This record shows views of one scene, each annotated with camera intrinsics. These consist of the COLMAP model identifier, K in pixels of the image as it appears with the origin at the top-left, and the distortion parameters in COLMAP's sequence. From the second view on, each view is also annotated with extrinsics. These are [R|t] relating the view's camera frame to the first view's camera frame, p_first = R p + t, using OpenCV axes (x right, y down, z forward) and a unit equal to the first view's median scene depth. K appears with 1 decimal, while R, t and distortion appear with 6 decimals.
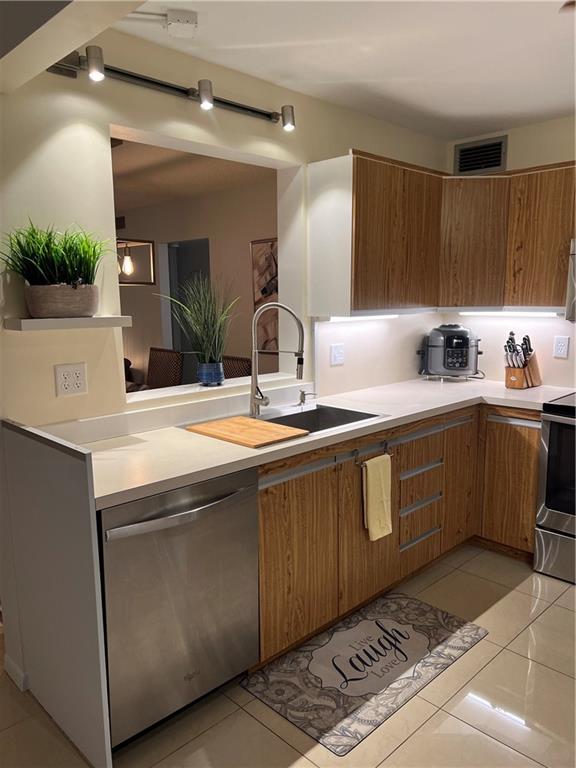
lens RADIAL K [[585.1, 0, 283.3], [0, 585.1, 387.3], [0, 0, 1]] dist [0.017747, 0.003870]
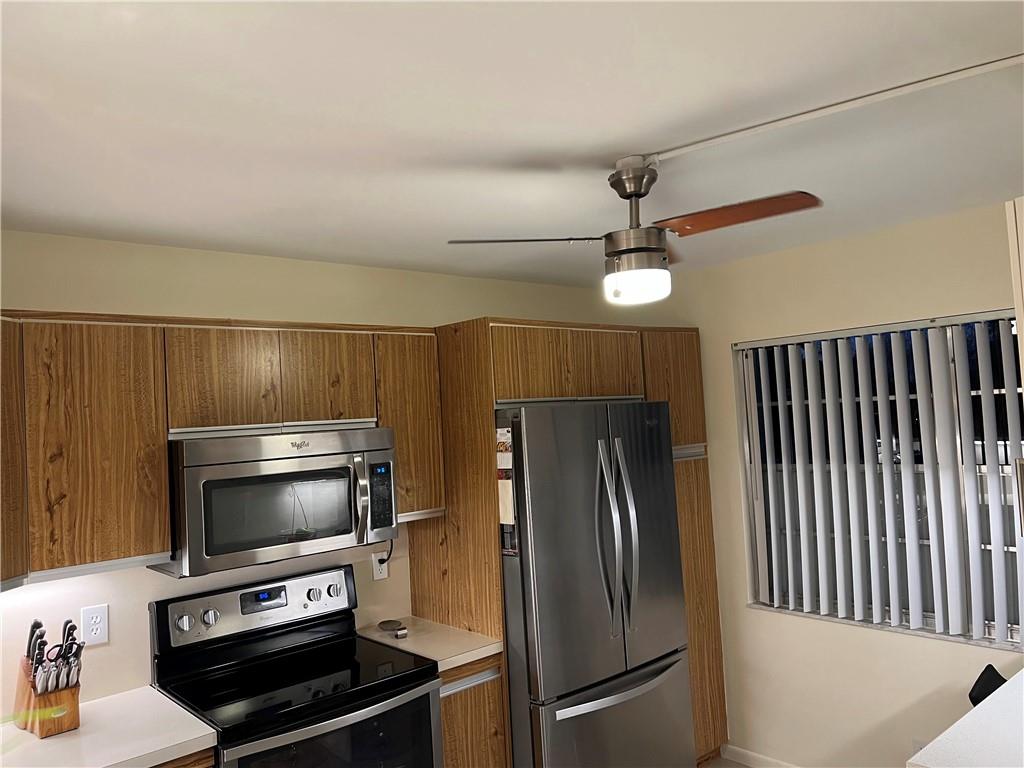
lens RADIAL K [[766.2, 0, 512.0], [0, 766.2, 384.0], [0, 0, 1]] dist [0.077425, -0.147653]
pose [[0.049697, 0.050299, 0.997497, -0.304242], [0.219550, 0.973752, -0.060040, -0.197010], [-0.974335, 0.221985, 0.037350, 0.657221]]
